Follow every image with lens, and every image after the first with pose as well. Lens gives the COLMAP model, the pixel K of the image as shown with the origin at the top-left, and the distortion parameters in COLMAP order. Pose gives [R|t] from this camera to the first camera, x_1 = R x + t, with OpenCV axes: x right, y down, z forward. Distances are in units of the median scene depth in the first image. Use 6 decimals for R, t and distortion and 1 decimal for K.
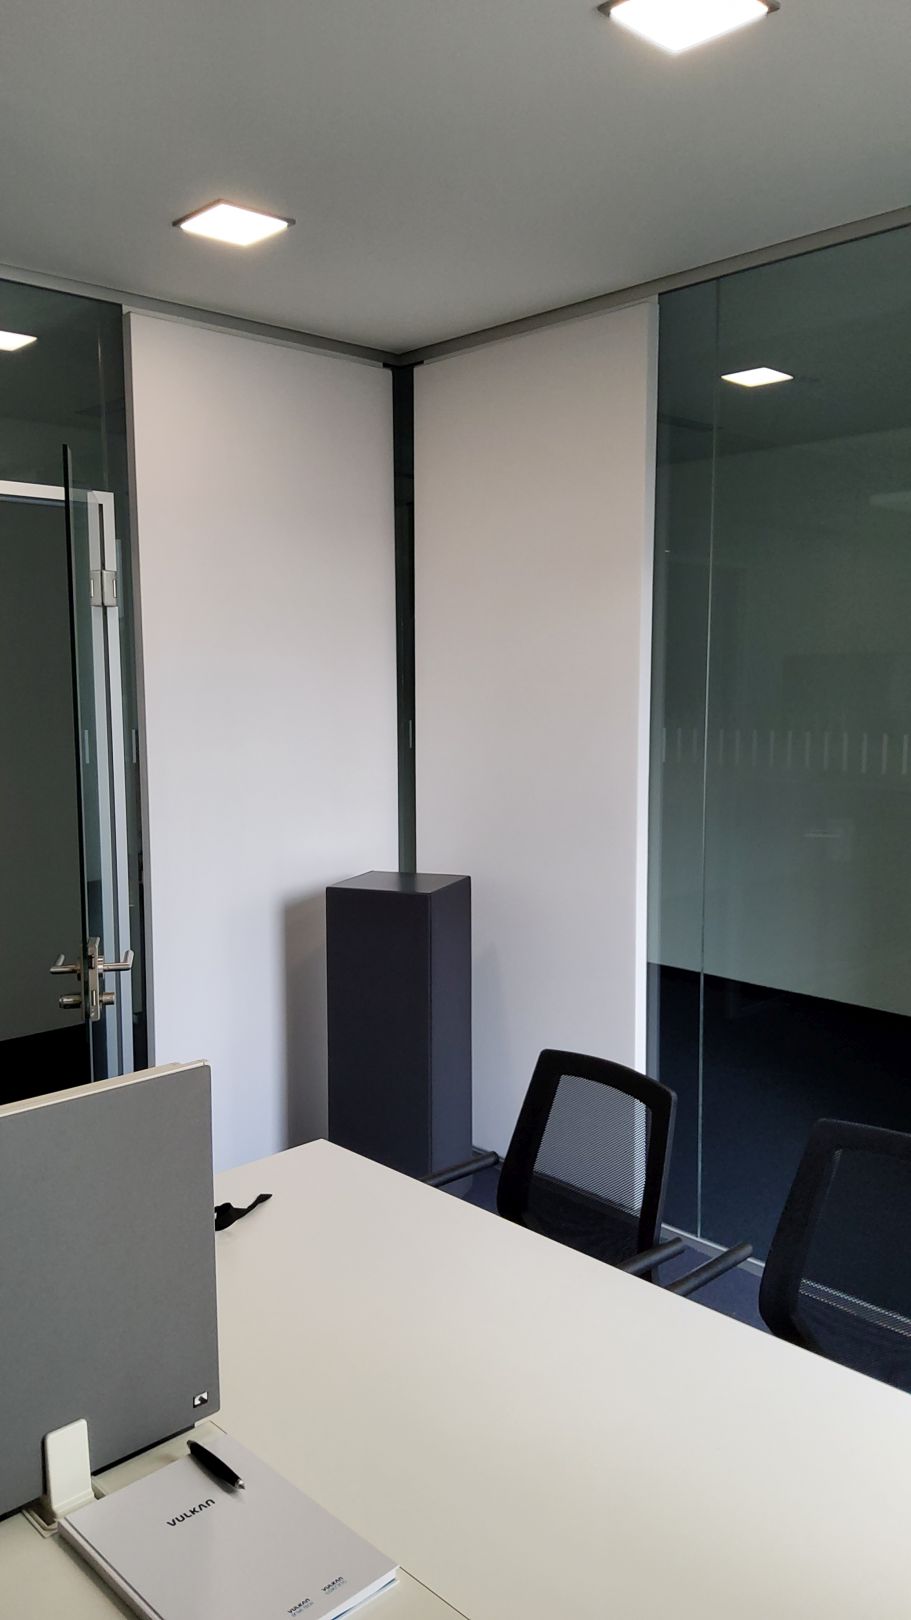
lens RADIAL K [[1201.0, 0, 455.5], [0, 1201.0, 810.0], [0, 0, 1]] dist [0.064742, -0.123224]
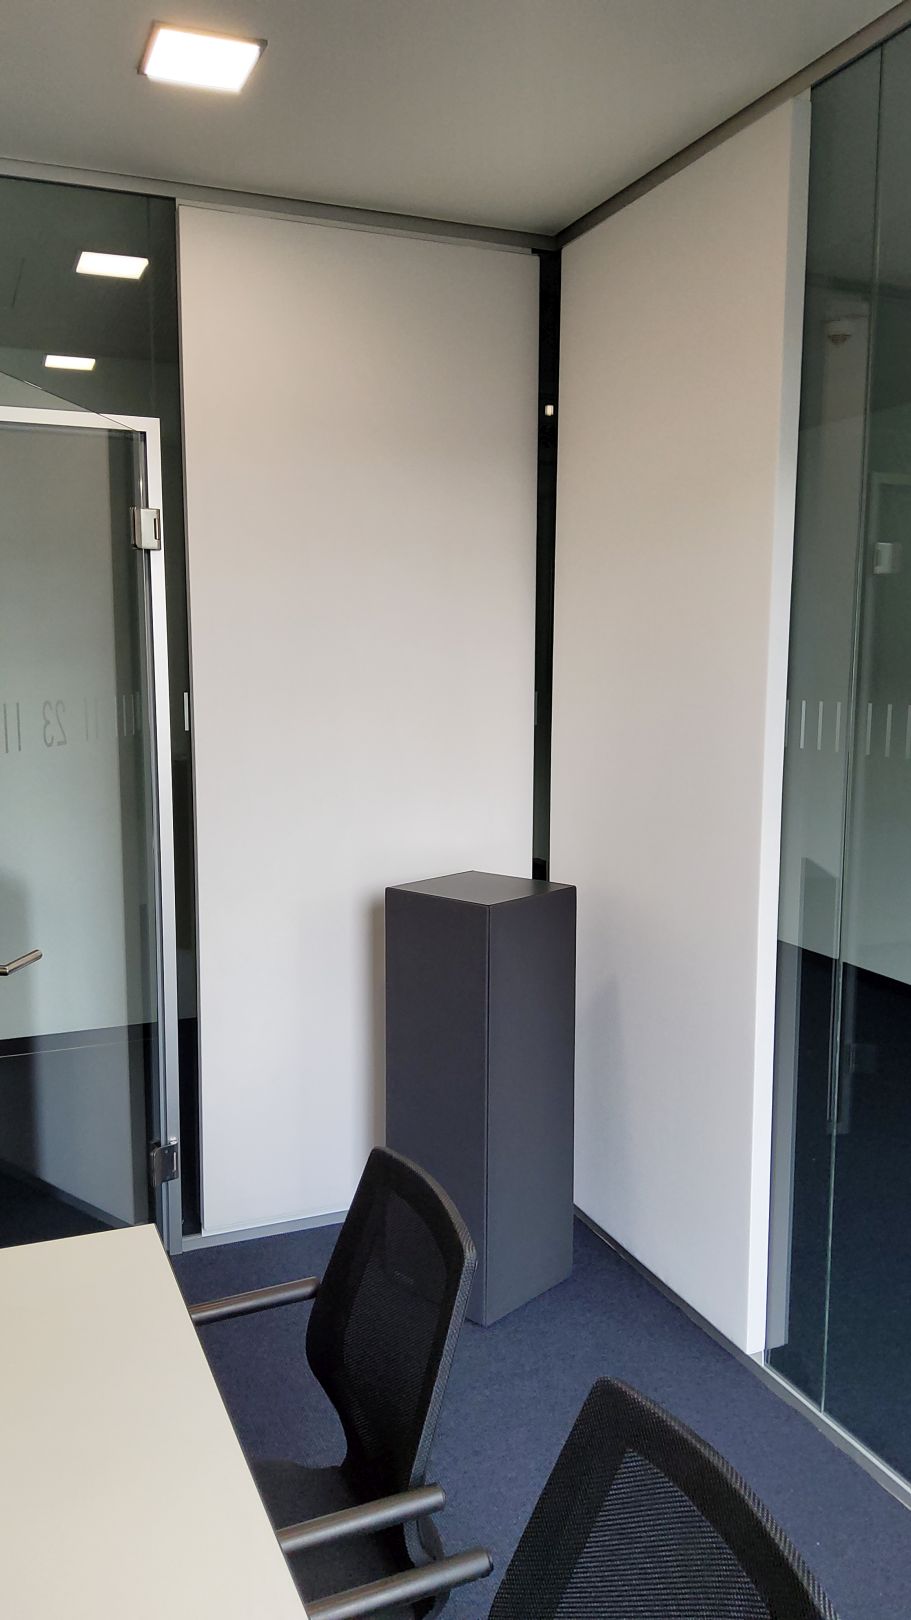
lens RADIAL K [[1201.0, 0, 455.5], [0, 1201.0, 810.0], [0, 0, 1]] dist [0.064742, -0.123224]
pose [[0.937085, 0.050912, -0.345368, 0.229324], [-0.044548, 0.998660, 0.026344, -0.013335], [0.346247, -0.009301, 0.938097, 0.253705]]
